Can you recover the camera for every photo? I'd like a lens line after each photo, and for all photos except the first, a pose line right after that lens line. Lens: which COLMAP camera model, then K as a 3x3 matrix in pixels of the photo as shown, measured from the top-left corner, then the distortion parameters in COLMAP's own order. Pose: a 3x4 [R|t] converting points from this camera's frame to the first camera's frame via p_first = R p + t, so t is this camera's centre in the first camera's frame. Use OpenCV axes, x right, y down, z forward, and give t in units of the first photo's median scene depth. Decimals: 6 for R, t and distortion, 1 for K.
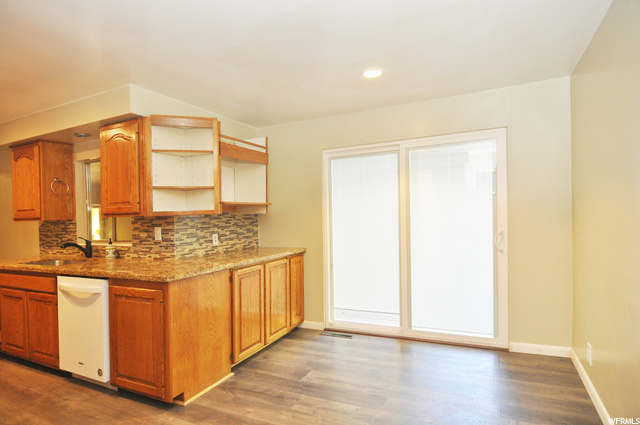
lens RADIAL K [[348.5, 0, 320.0], [0, 348.5, 212.5], [0, 0, 1]] dist [-0.003238, -0.001304]
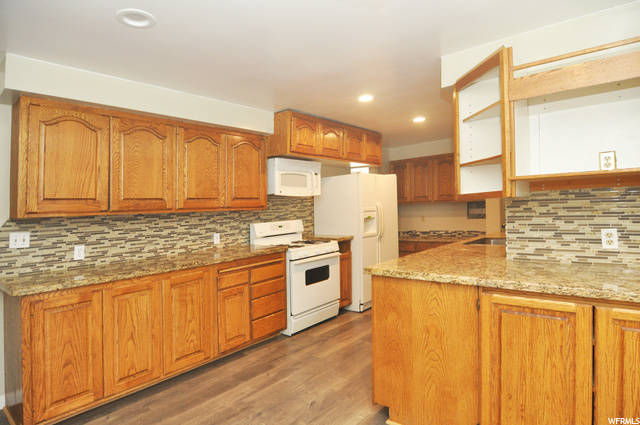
lens RADIAL K [[347.7, 0, 321.2], [0, 347.7, 185.9], [0, 0, 1]] dist [-0.003040, -0.000720]
pose [[-0.205695, -0.023500, -0.978334, 0.362274], [0.048044, 0.998264, -0.034080, -0.009683], [0.977436, -0.054014, -0.204209, 0.751247]]
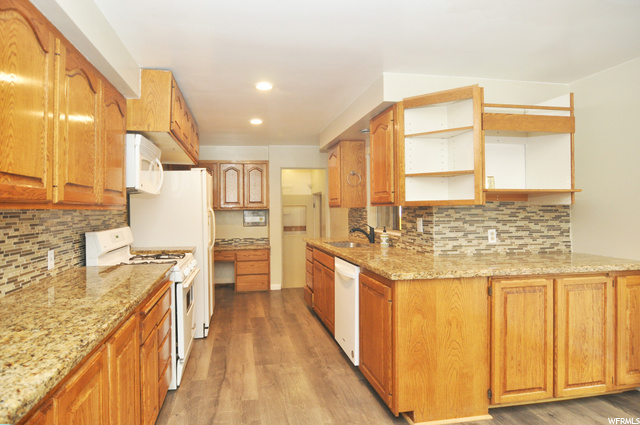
lens RADIAL K [[354.4, 0, 318.5], [0, 354.4, 198.2], [0, 0, 1]] dist [-0.000927, -0.000961]
pose [[0.587689, -0.000575, -0.809086, 0.137194], [-0.005517, 0.999974, -0.004718, -0.004342], [0.809068, 0.007237, 0.587671, 0.222971]]
